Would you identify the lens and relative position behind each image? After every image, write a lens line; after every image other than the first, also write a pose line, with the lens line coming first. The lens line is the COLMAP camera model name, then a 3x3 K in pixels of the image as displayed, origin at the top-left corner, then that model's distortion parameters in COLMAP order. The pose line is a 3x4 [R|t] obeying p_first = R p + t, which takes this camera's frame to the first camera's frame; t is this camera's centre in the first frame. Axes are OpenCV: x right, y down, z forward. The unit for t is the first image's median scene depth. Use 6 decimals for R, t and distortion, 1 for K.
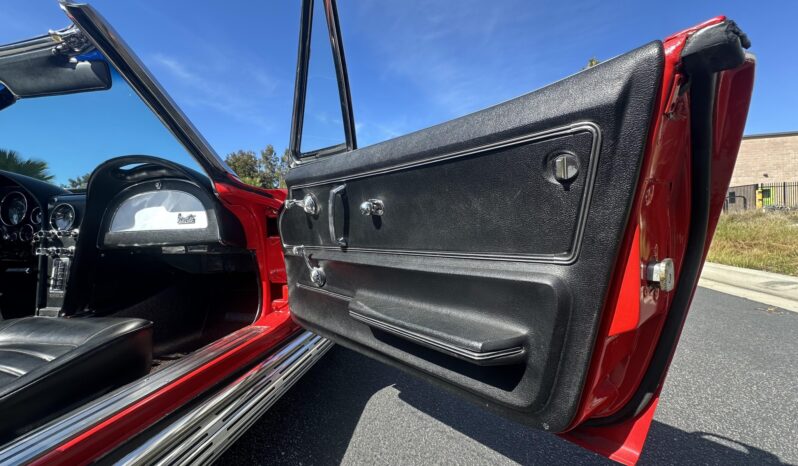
lens RADIAL K [[318.9, 0, 399.0], [0, 318.9, 233.0], [0, 0, 1]] dist [-0.001776, -0.000265]
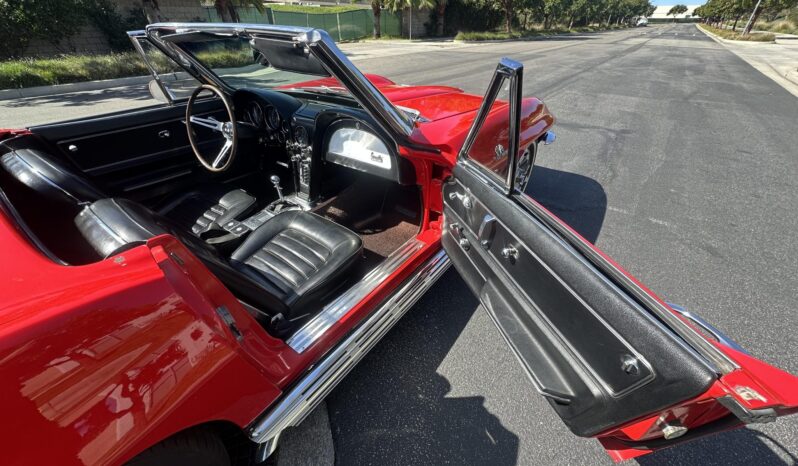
lens RADIAL K [[318.9, 0, 399.0], [0, 318.9, 233.0], [0, 0, 1]] dist [-0.001776, -0.000265]
pose [[0.894405, 0.287225, -0.342844, -0.040823], [-0.054777, 0.831121, 0.553387, -0.516043], [0.443892, -0.476172, 0.759092, -0.110928]]
